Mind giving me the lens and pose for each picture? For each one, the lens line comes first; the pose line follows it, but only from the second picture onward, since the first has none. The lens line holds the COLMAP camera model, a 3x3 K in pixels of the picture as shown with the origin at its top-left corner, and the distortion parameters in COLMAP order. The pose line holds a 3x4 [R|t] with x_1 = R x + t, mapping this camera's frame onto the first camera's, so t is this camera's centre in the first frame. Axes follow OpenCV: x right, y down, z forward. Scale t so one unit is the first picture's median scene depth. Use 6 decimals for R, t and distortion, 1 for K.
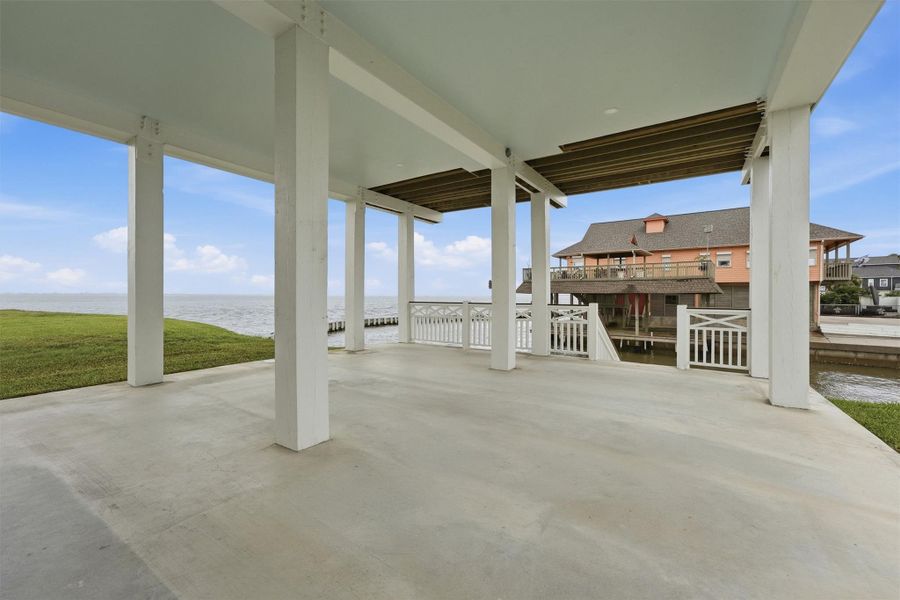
lens RADIAL K [[366.9, 0, 449.5], [0, 366.9, 295.8], [0, 0, 1]] dist [0.001381, 0.003695]
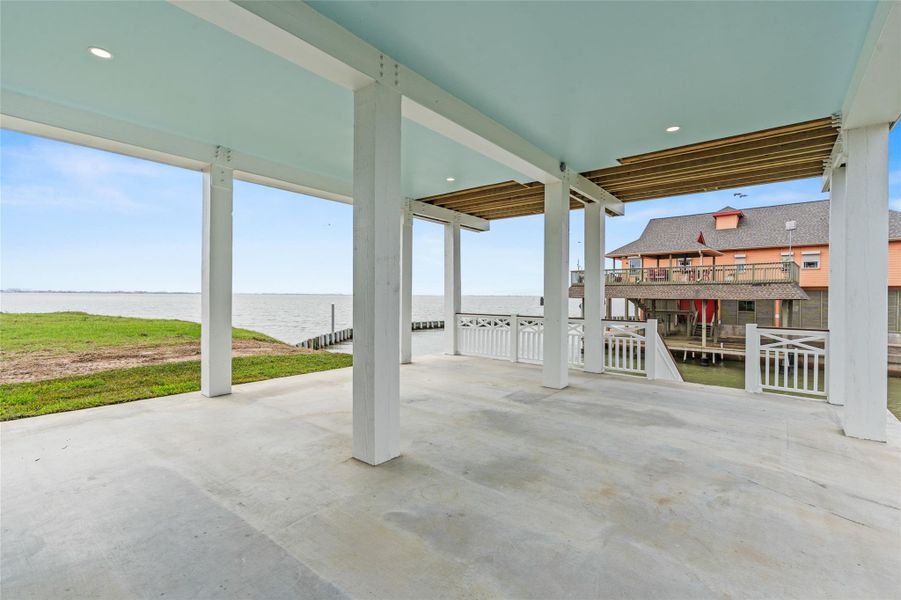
lens RADIAL K [[403.0, 0, 451.5], [0, 403.0, 298.0], [0, 0, 1]] dist [0.004500, -0.003664]
pose [[0.995982, 0.005835, -0.089362, -0.038030], [-0.005494, 0.999977, 0.004070, -0.044985], [0.089384, -0.003563, 0.995991, -0.098407]]
